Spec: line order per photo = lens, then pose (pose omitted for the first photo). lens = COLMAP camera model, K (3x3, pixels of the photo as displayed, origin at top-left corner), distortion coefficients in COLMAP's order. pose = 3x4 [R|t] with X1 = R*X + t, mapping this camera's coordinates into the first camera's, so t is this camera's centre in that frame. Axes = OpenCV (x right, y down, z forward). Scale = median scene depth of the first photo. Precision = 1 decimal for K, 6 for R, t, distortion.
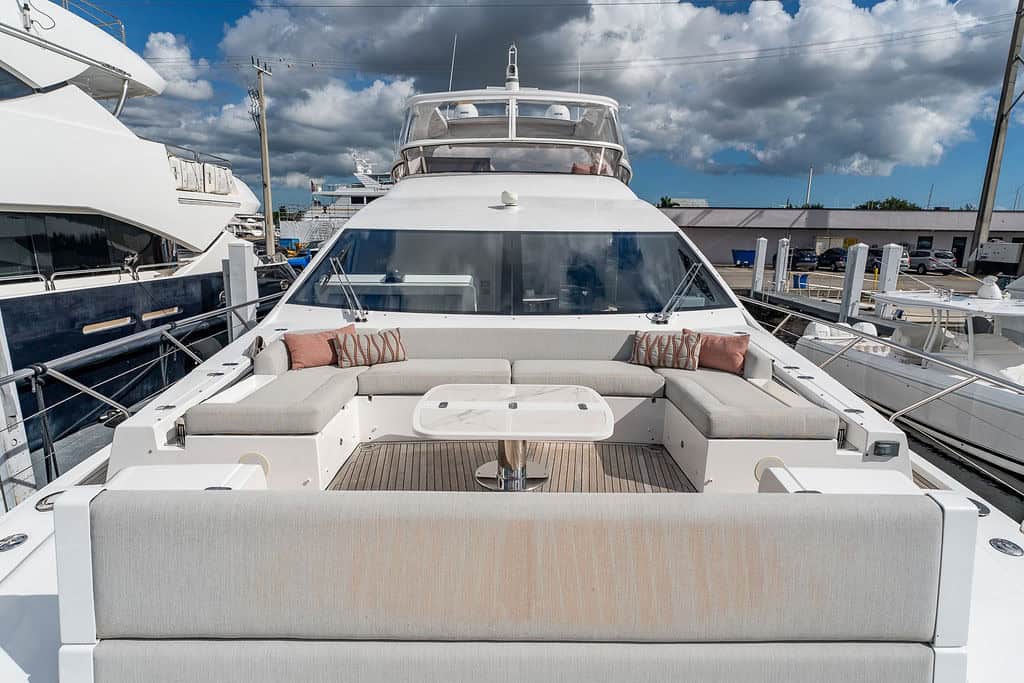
lens RADIAL K [[545.9, 0, 512.0], [0, 545.9, 341.5], [0, 0, 1]] dist [0.001025, -0.001173]
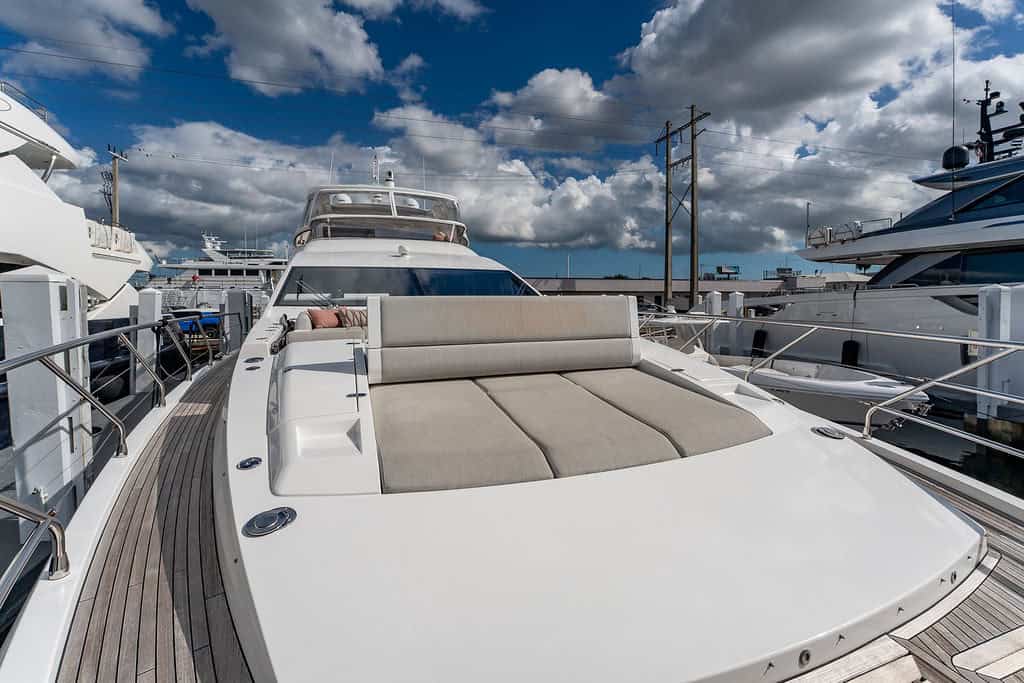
lens RADIAL K [[457.3, 0, 512.0], [0, 457.3, 341.5], [0, 0, 1]] dist [0.000999, -0.000281]
pose [[0.937318, -0.042599, 0.345862, -0.103253], [0.083378, 0.991087, -0.103893, 0.095148], [-0.338354, 0.126218, 0.932516, -0.184471]]
